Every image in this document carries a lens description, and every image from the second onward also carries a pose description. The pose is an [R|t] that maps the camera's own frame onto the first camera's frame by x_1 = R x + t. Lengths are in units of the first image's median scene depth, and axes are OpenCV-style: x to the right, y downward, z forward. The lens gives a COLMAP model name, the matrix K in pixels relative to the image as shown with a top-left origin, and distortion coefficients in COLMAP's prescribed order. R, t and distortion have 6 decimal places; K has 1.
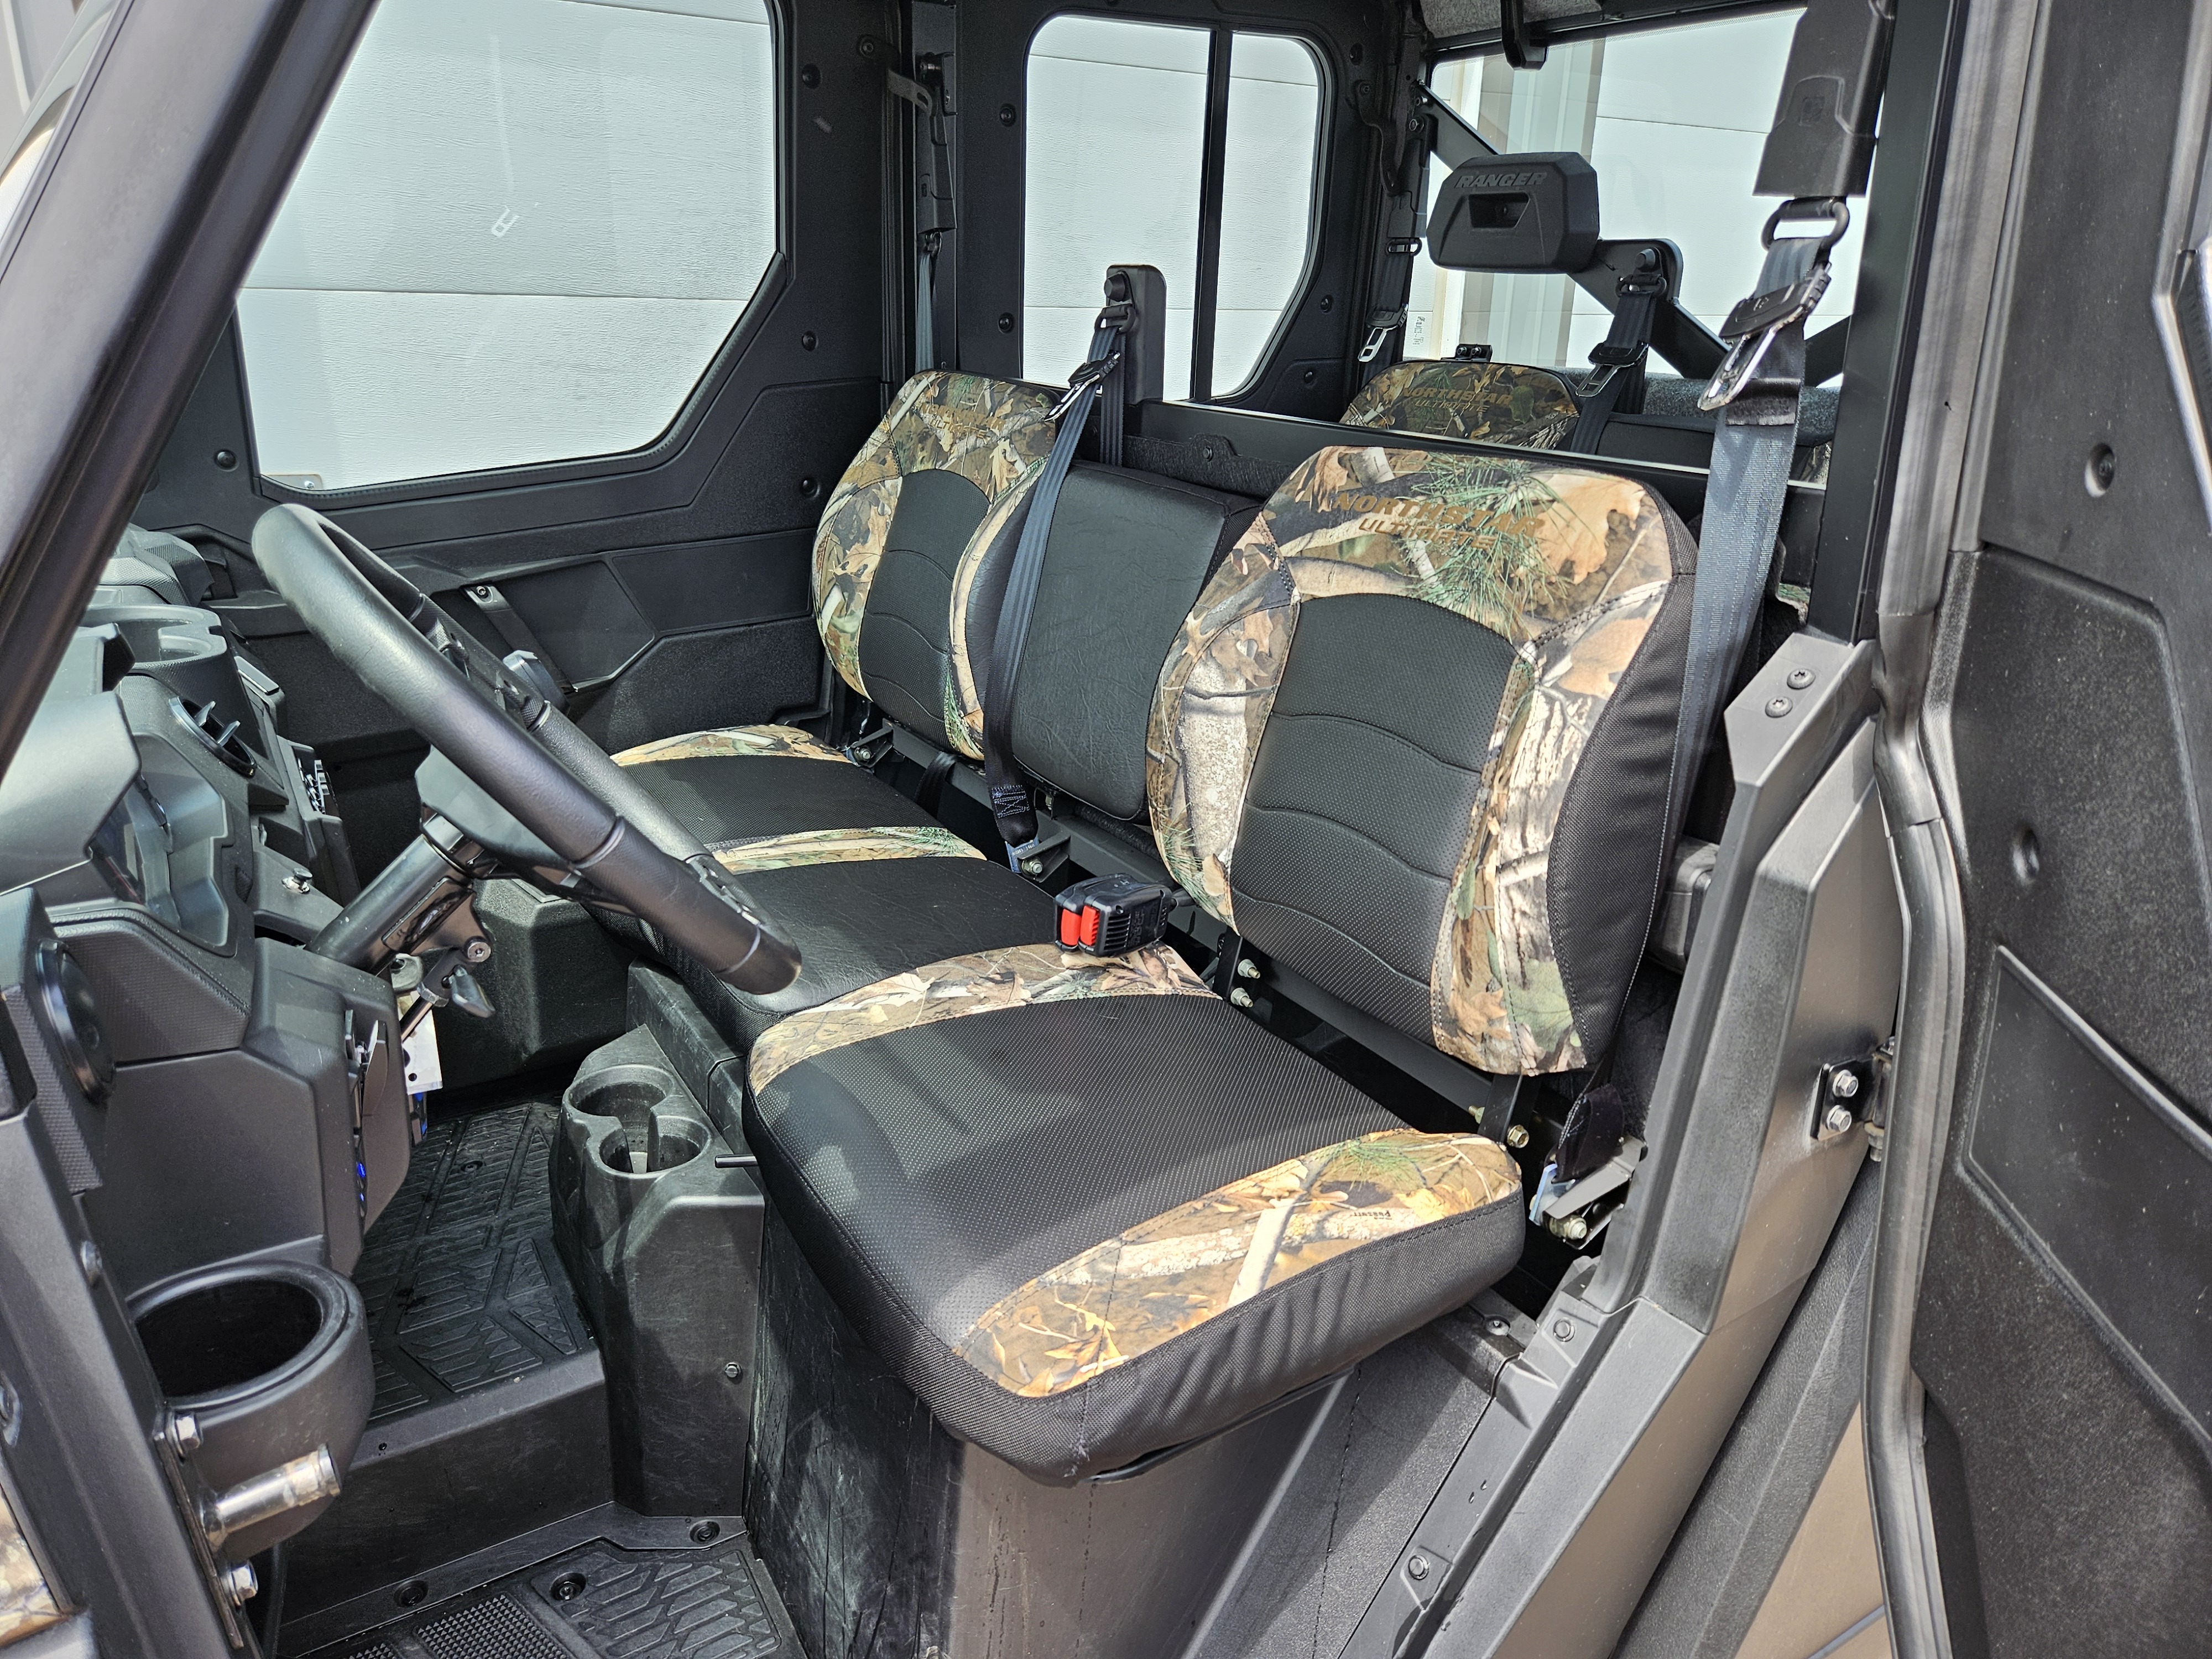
lens RADIAL K [[1536.5, 0, 1106.0], [0, 1536.5, 829.5], [0, 0, 1]] dist [0.009713, -0.004151]
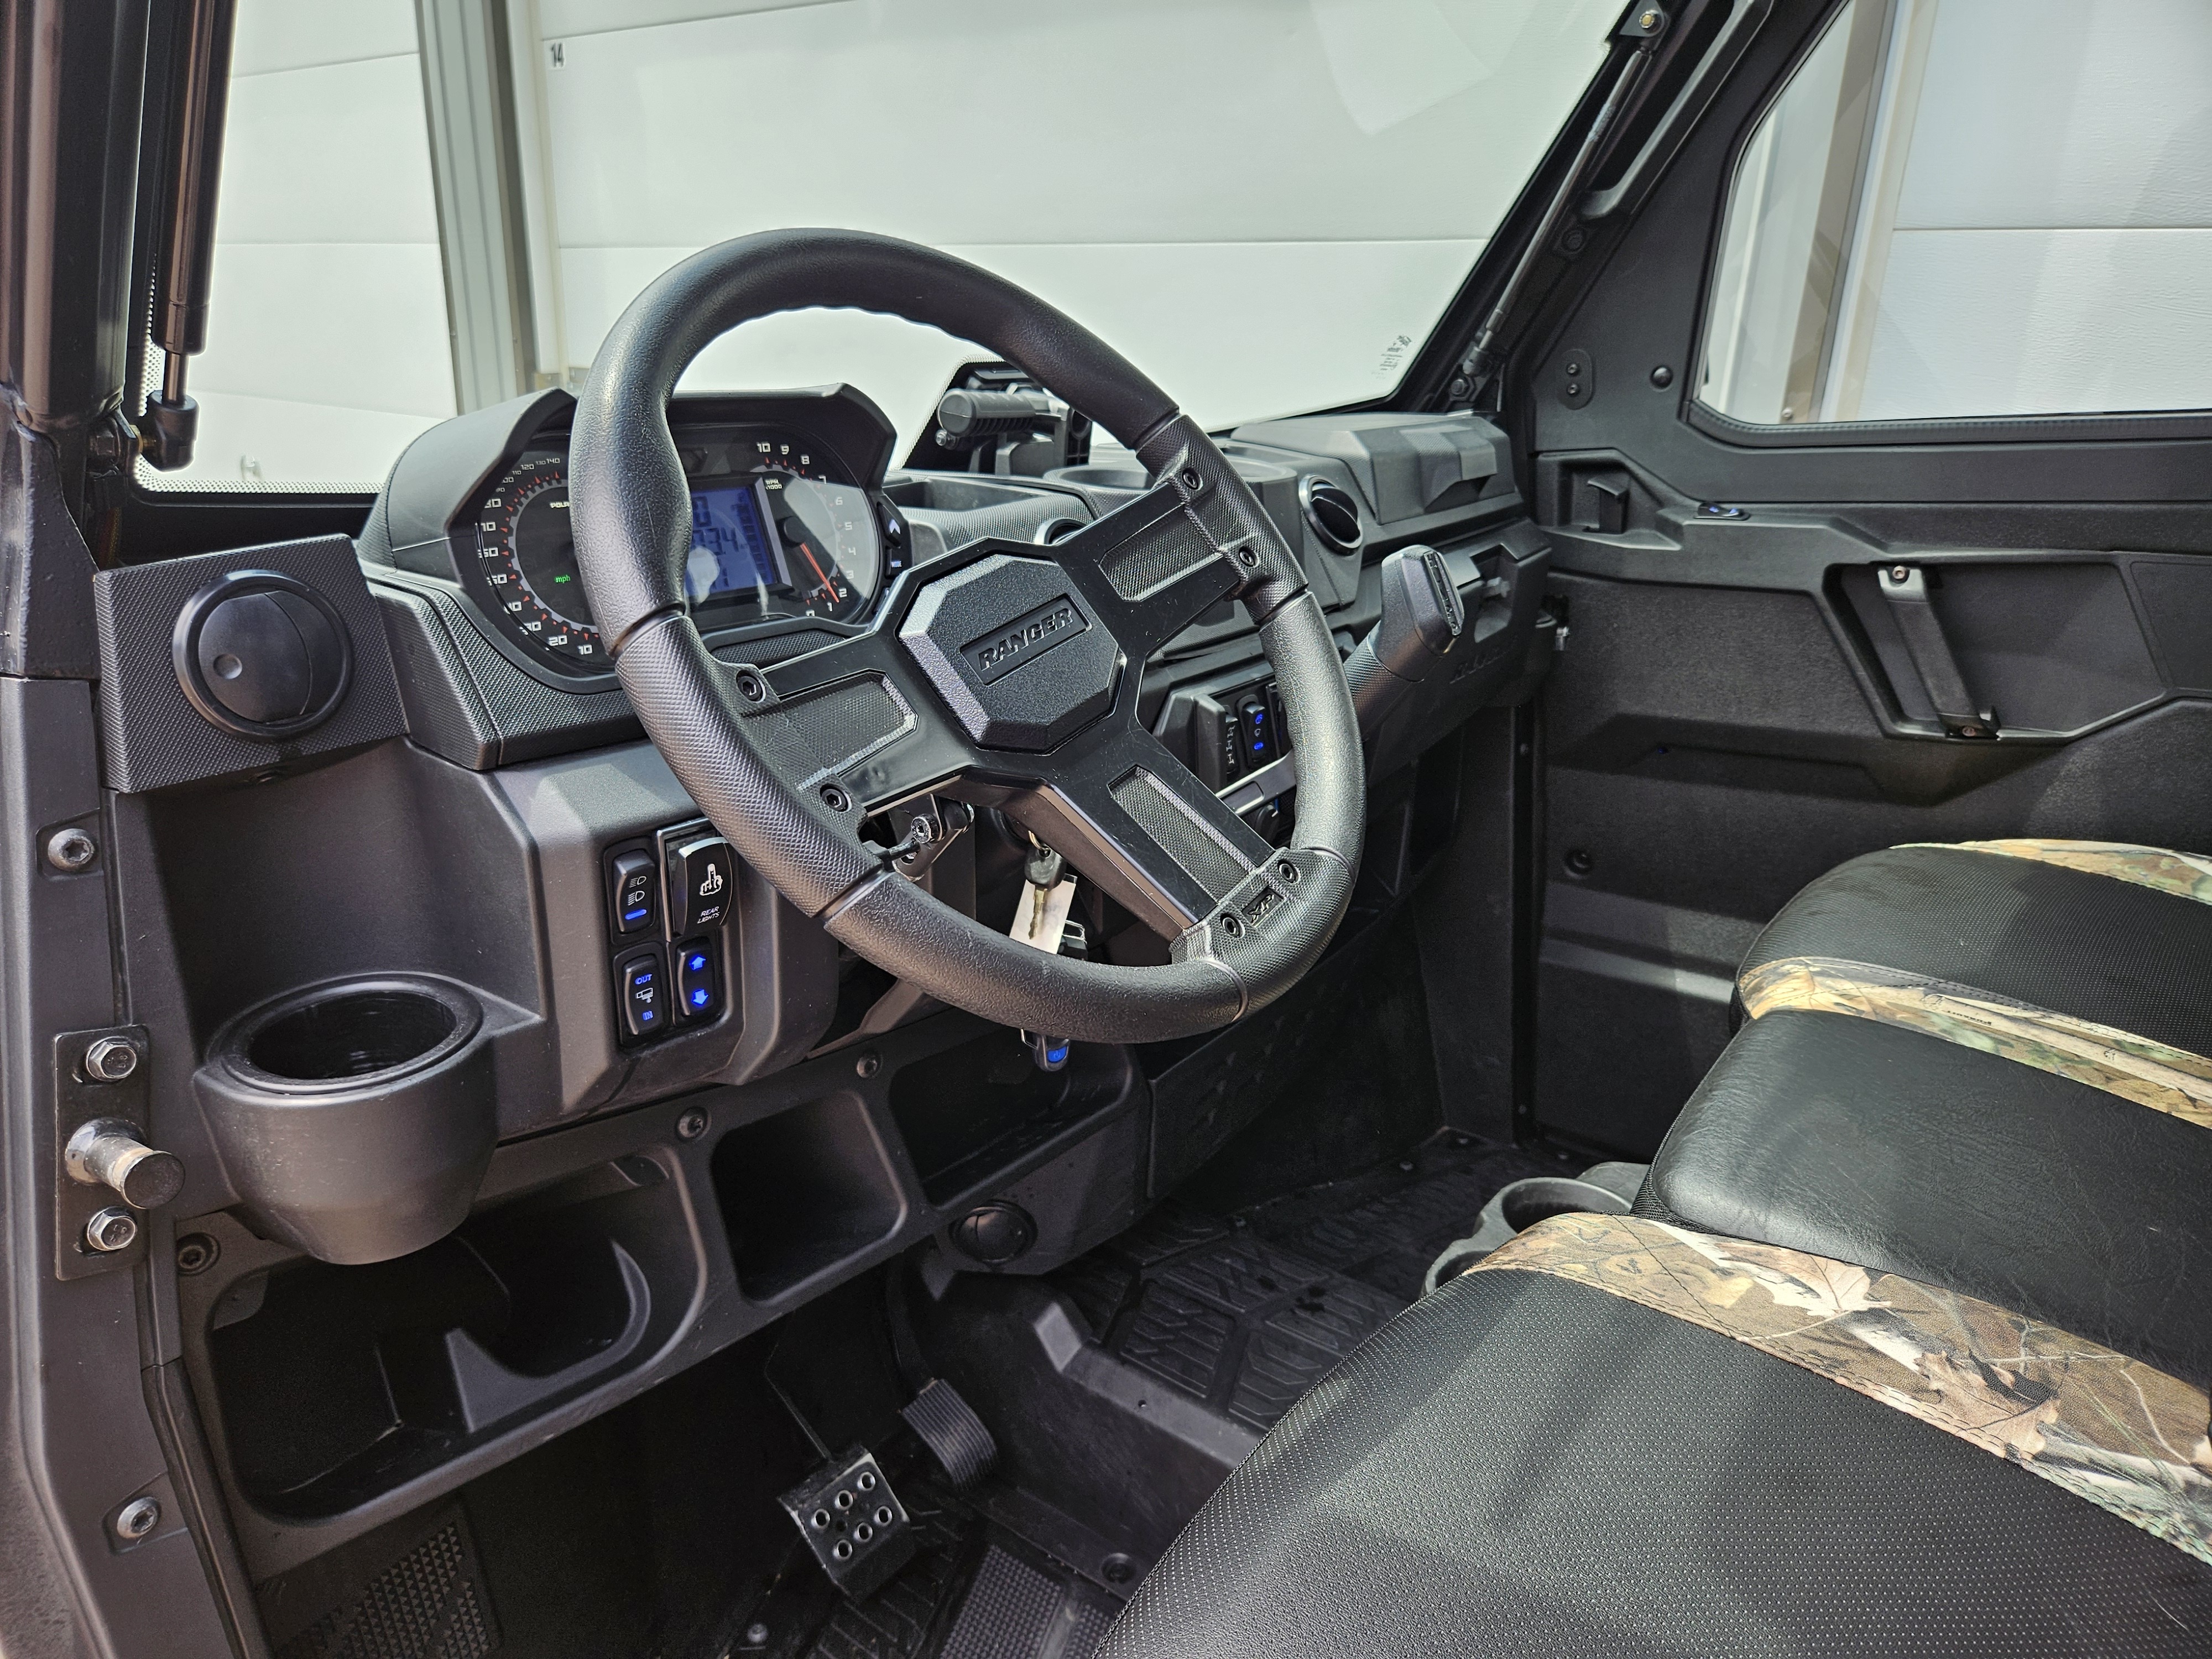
lens RADIAL K [[1536.5, 0, 1106.0], [0, 1536.5, 829.5], [0, 0, 1]] dist [0.009713, -0.004151]
pose [[0.346047, 0.278540, -0.895917, 0.183822], [-0.321368, 0.932338, 0.165736, -0.045200], [0.881462, 0.230566, 0.412146, 0.436727]]
